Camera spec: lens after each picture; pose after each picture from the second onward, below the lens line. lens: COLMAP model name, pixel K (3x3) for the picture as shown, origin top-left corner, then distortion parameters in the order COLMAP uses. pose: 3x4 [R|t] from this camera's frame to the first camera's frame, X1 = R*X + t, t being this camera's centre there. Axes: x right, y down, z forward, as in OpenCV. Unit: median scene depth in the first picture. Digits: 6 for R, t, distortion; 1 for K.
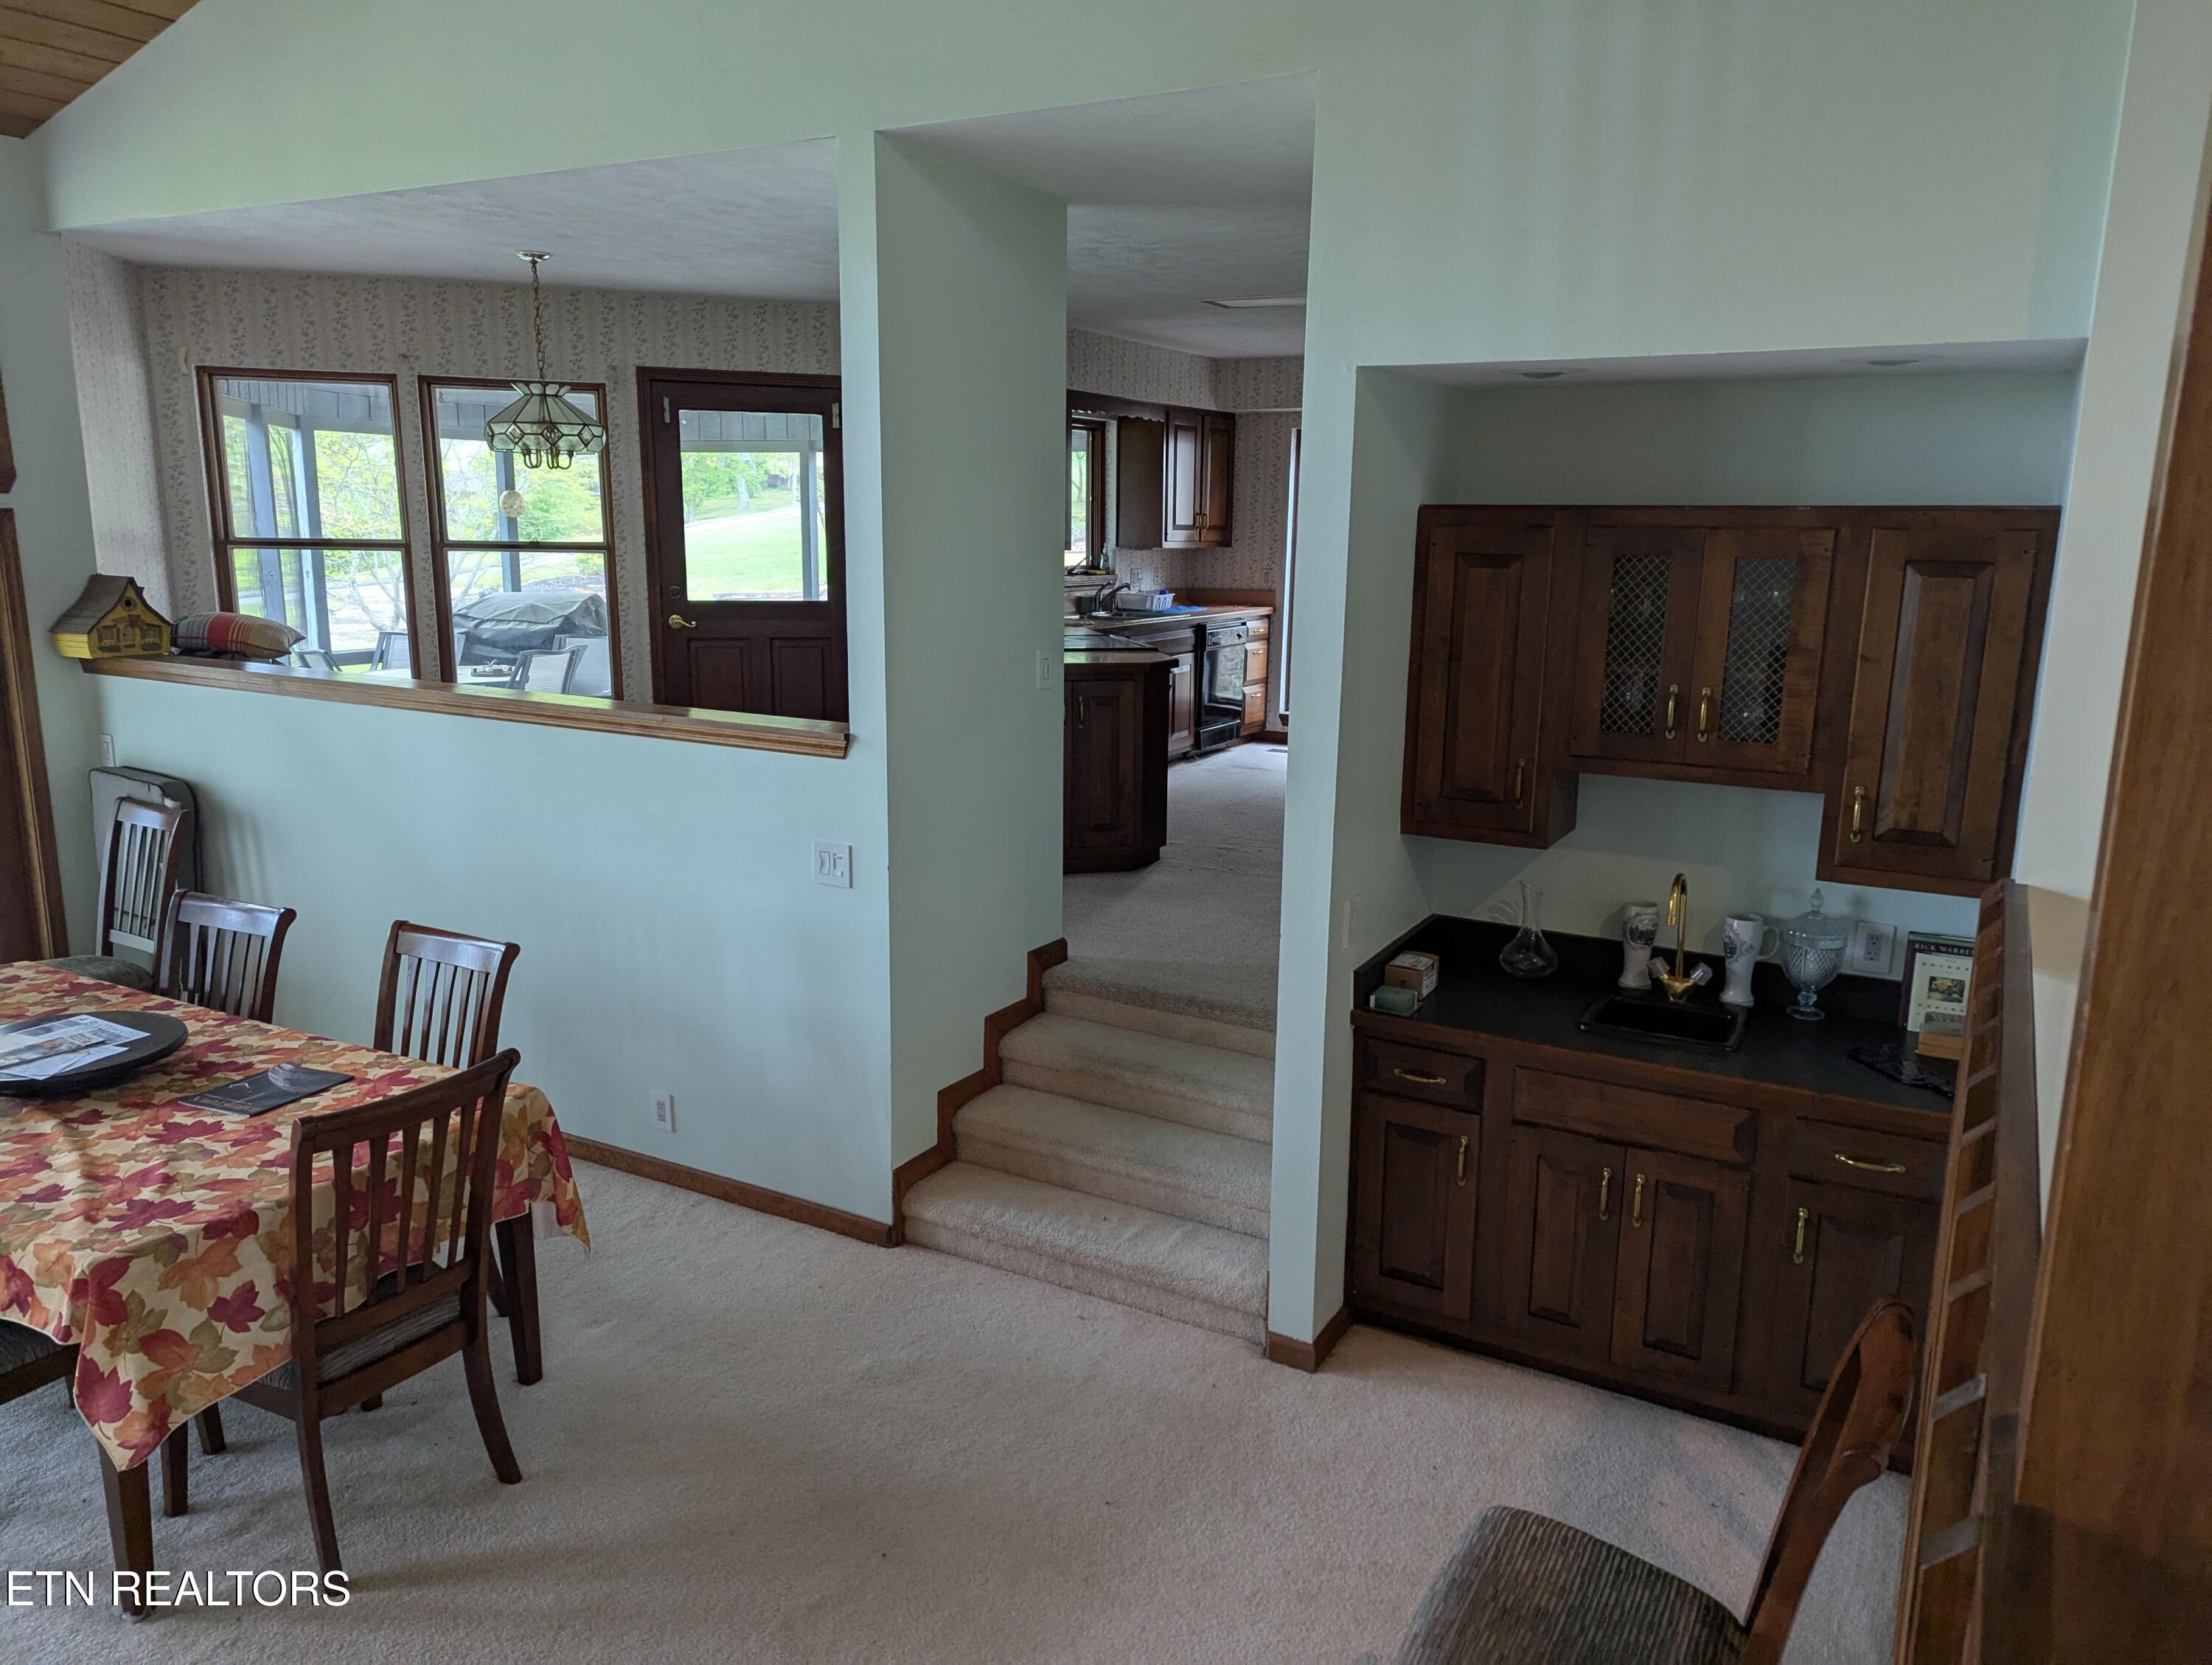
lens RADIAL K [[1539.5, 0, 1120.6], [0, 1539.5, 831.7], [0, 0, 1]] dist [0.074406, -0.061834]
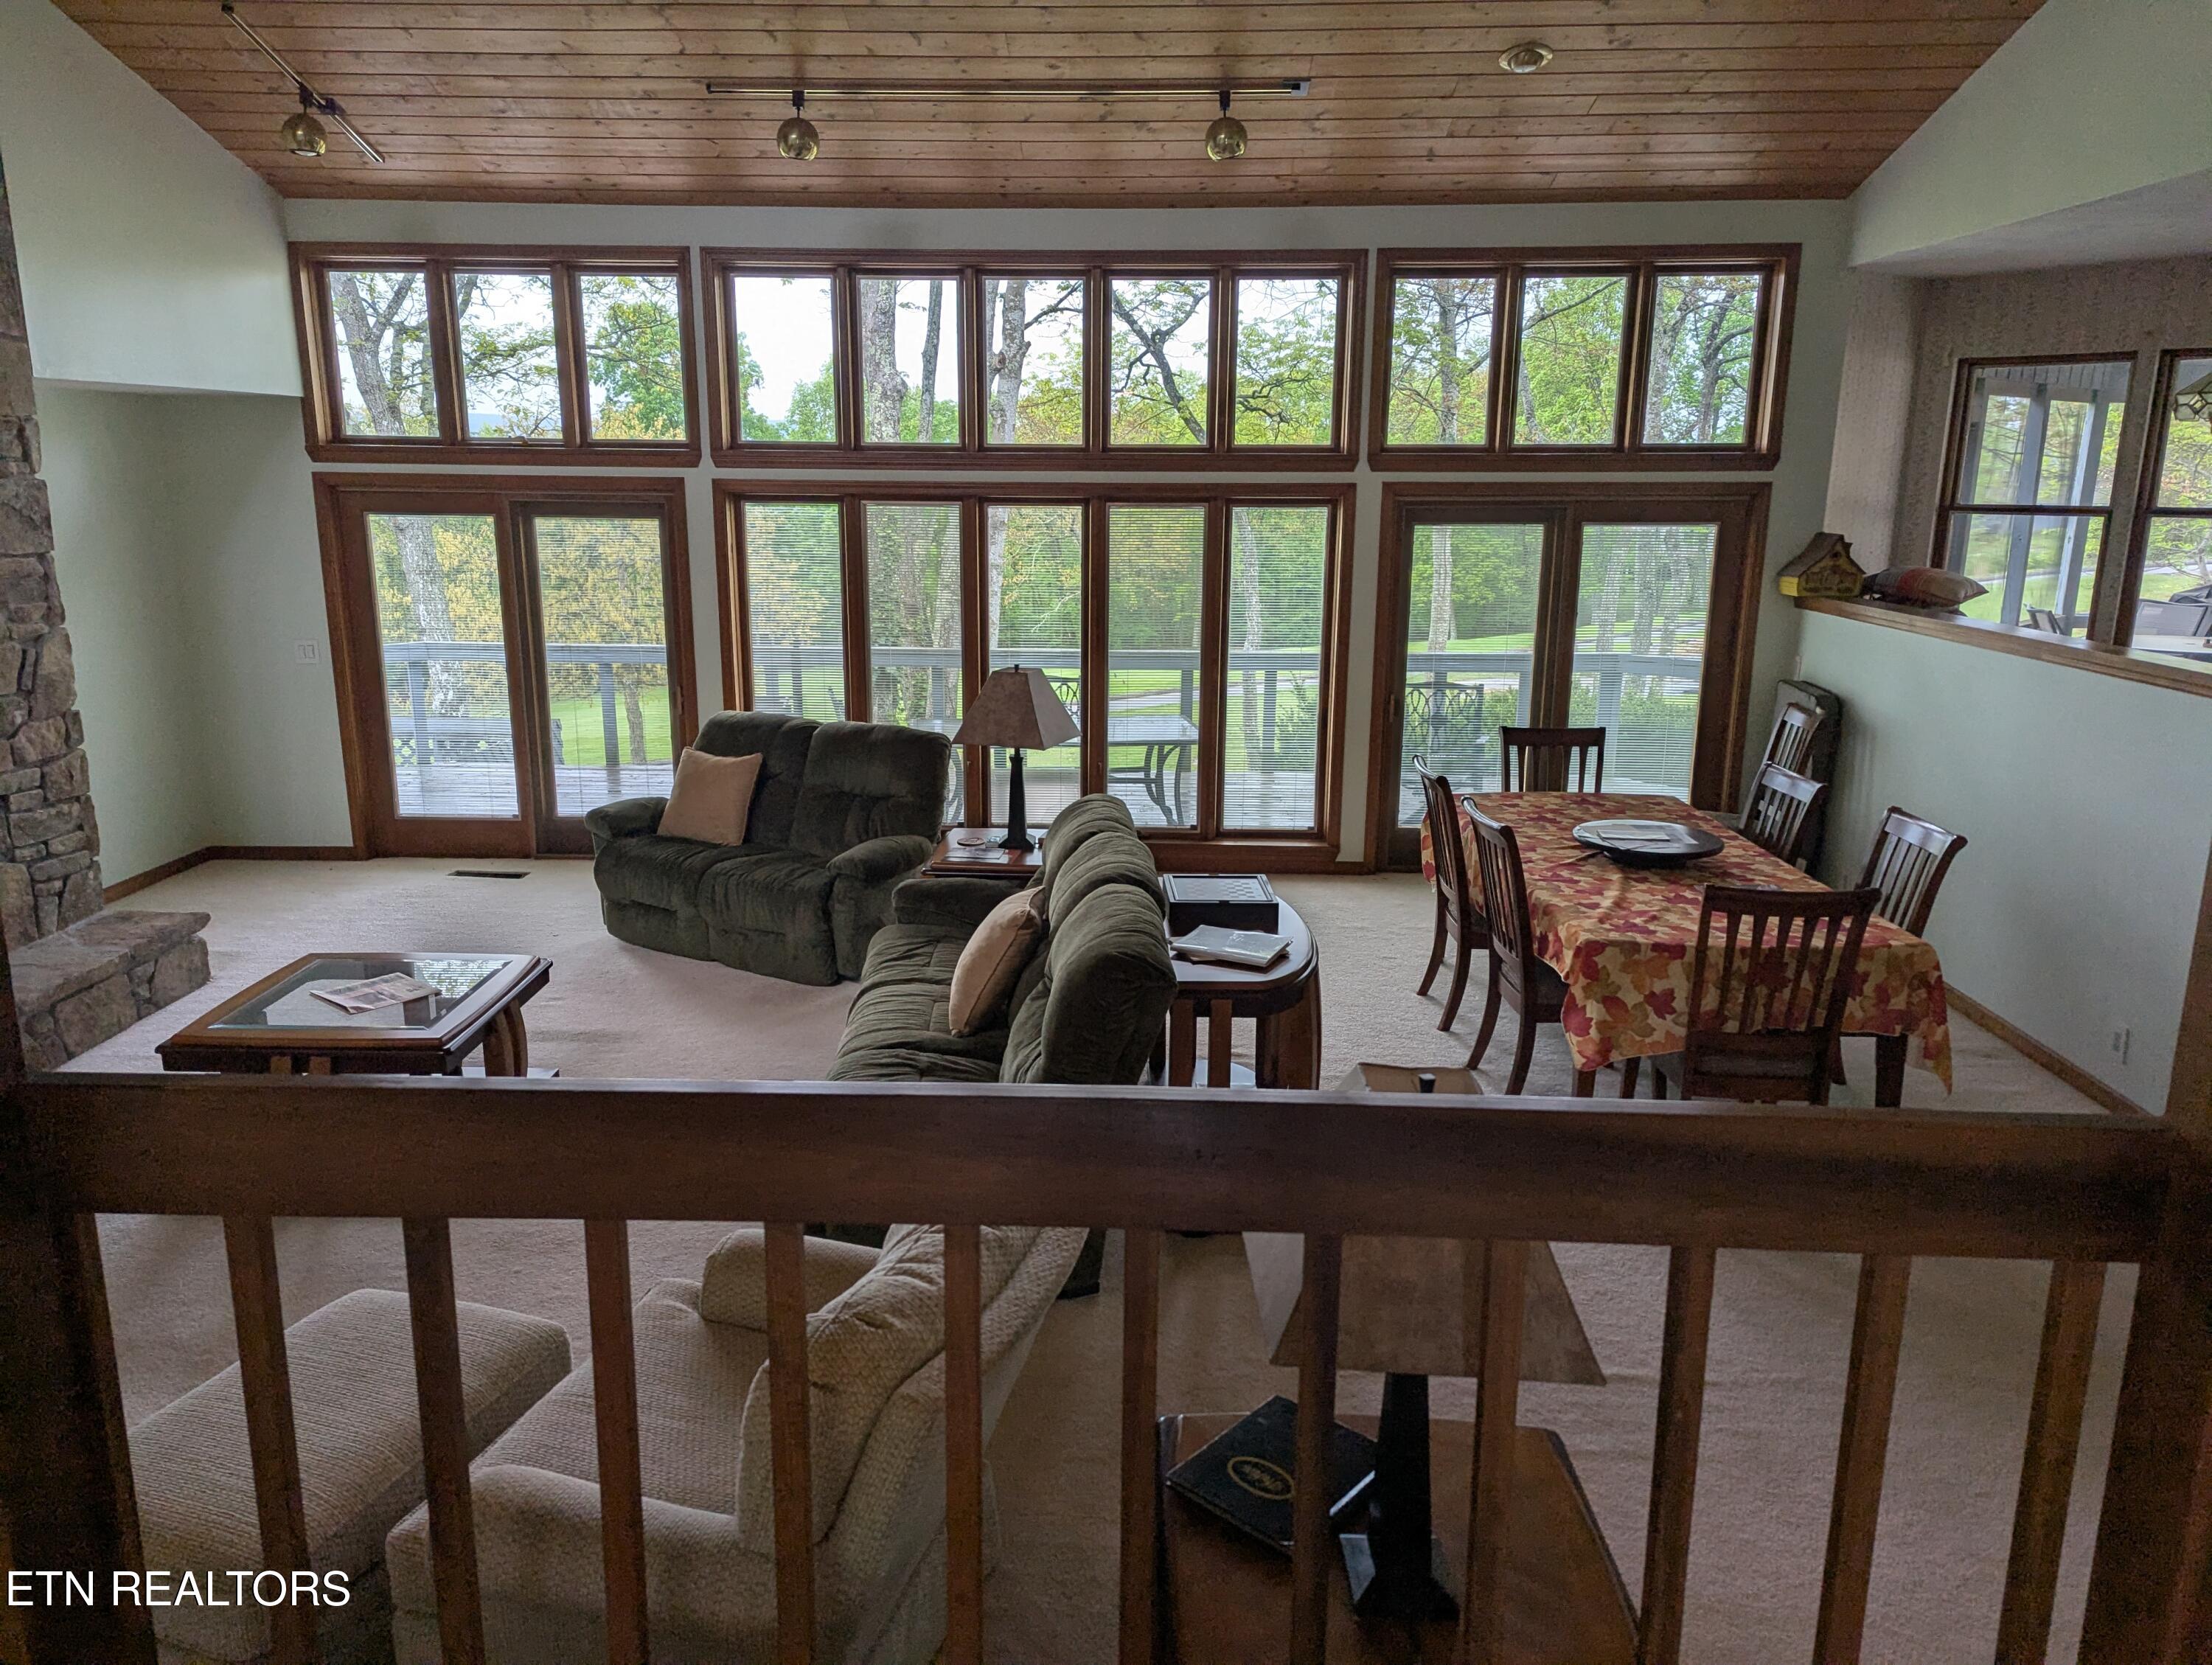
lens RADIAL K [[1539.5, 0, 1073.8], [0, 1539.5, 828.8], [0, 0, 1]] dist [0.074406, -0.061834]
pose [[0.450305, 0.191908, -0.872008, 0.323179], [-0.177405, 0.976387, 0.123267, 0.033875], [0.875073, 0.099191, 0.473717, -0.167912]]
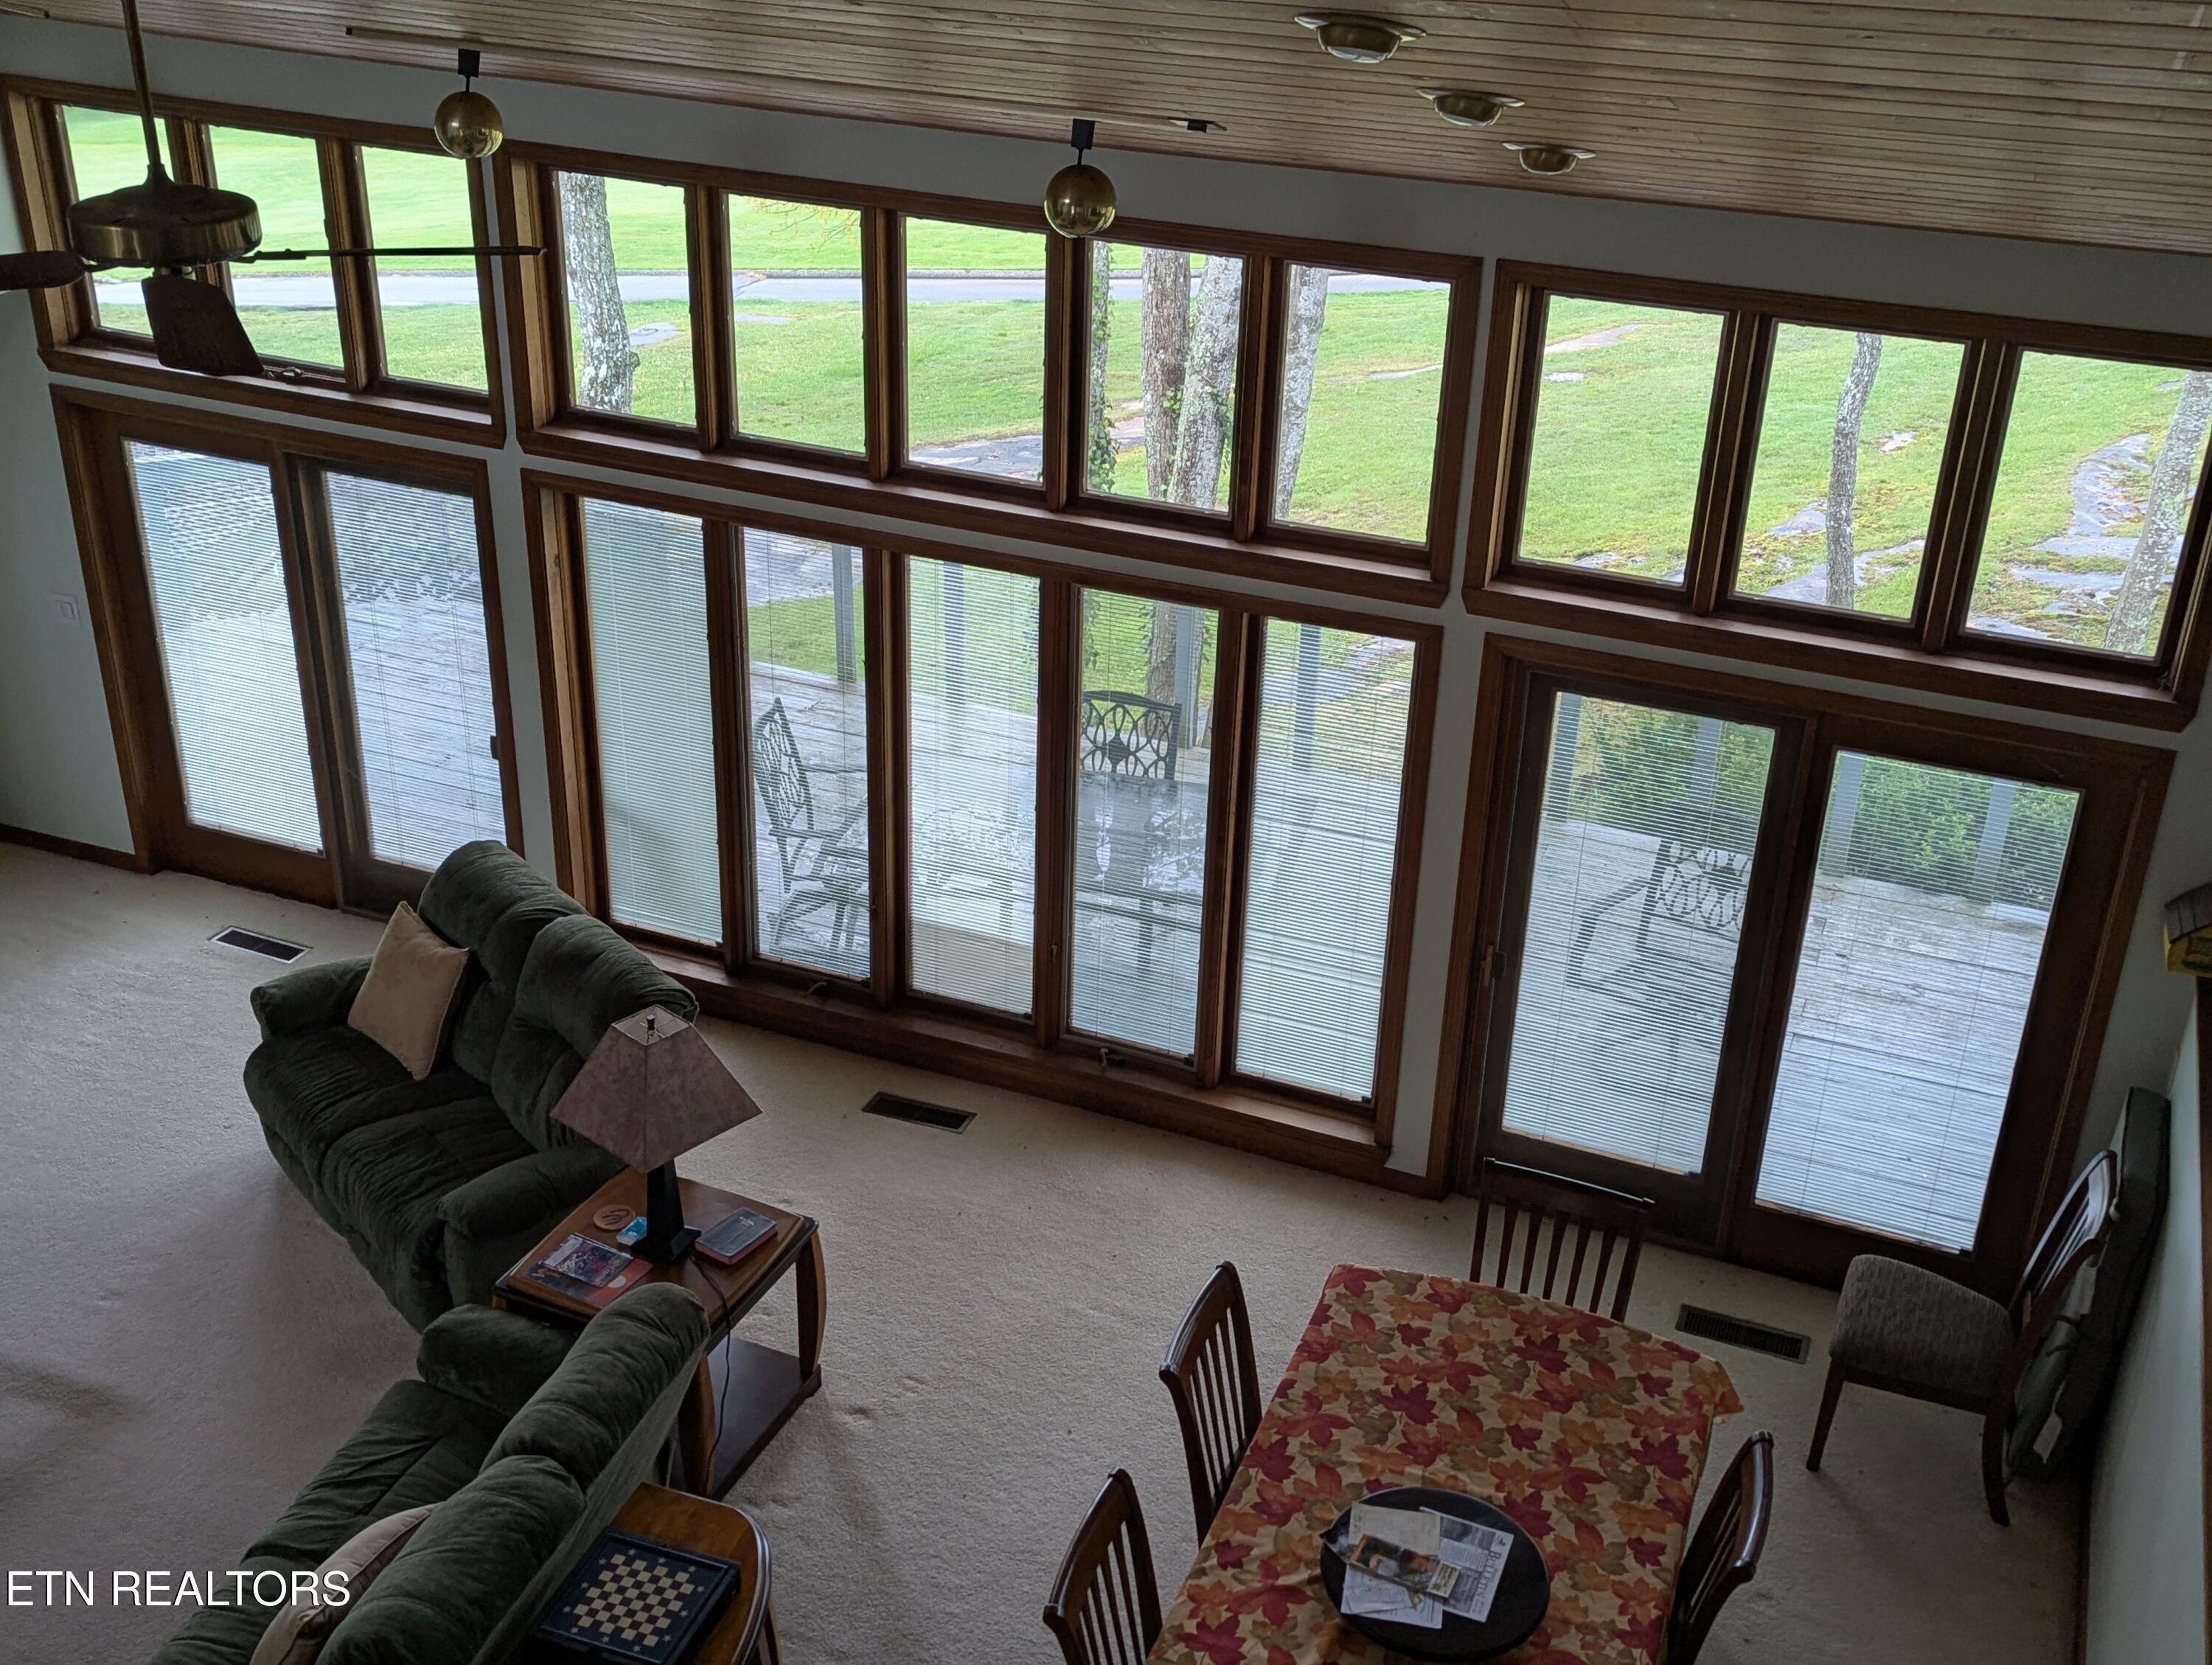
lens RADIAL K [[2348.9, 0, 1088.9], [0, 2348.9, 821.2], [0, 0, 1]] dist [0.070478, 0.000000]
pose [[0.115386, 0.436451, -0.892298, 0.313880], [-0.223410, 0.886686, 0.404816, -0.658890], [0.967871, 0.152638, 0.199819, 0.370788]]
